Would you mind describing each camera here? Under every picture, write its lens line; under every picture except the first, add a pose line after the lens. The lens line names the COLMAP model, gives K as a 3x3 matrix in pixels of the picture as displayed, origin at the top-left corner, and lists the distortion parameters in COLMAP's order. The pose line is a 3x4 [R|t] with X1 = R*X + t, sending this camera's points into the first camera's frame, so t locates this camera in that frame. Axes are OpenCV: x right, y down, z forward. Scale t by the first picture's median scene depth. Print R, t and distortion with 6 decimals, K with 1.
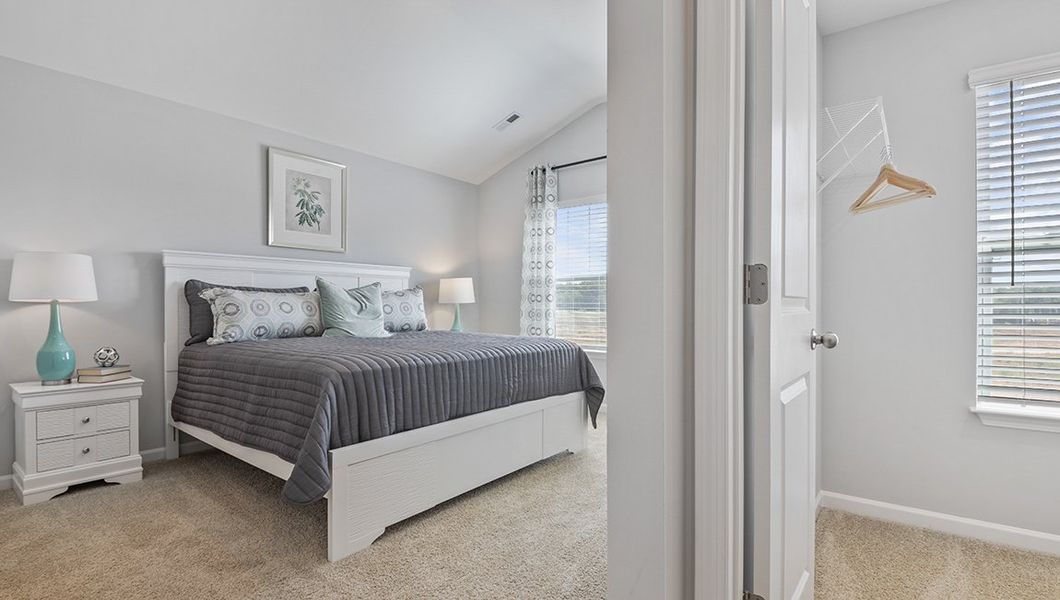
lens RADIAL K [[594.2, 0, 560.5], [0, 594.2, 320.2], [0, 0, 1]] dist [0.047884, -0.058319]
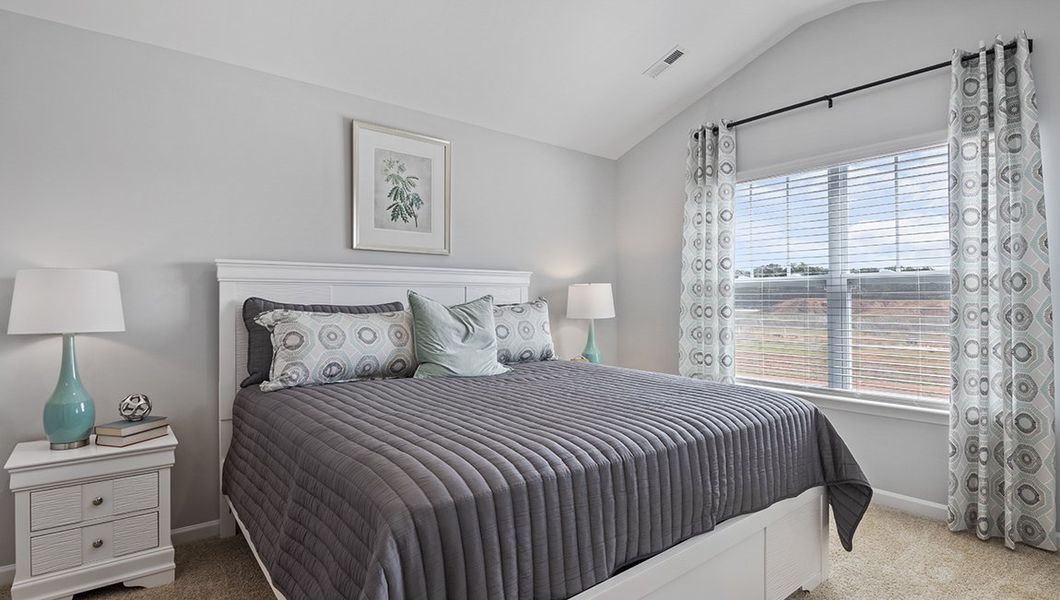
lens RADIAL K [[553.7, 0, 531.5], [0, 553.7, 297.9], [0, 0, 1]] dist [0.047508, -0.045014]
pose [[0.974243, -0.006086, -0.225419, -0.110633], [0.002726, 0.999881, -0.015216, -0.053066], [0.225485, 0.014209, 0.974143, 0.377659]]
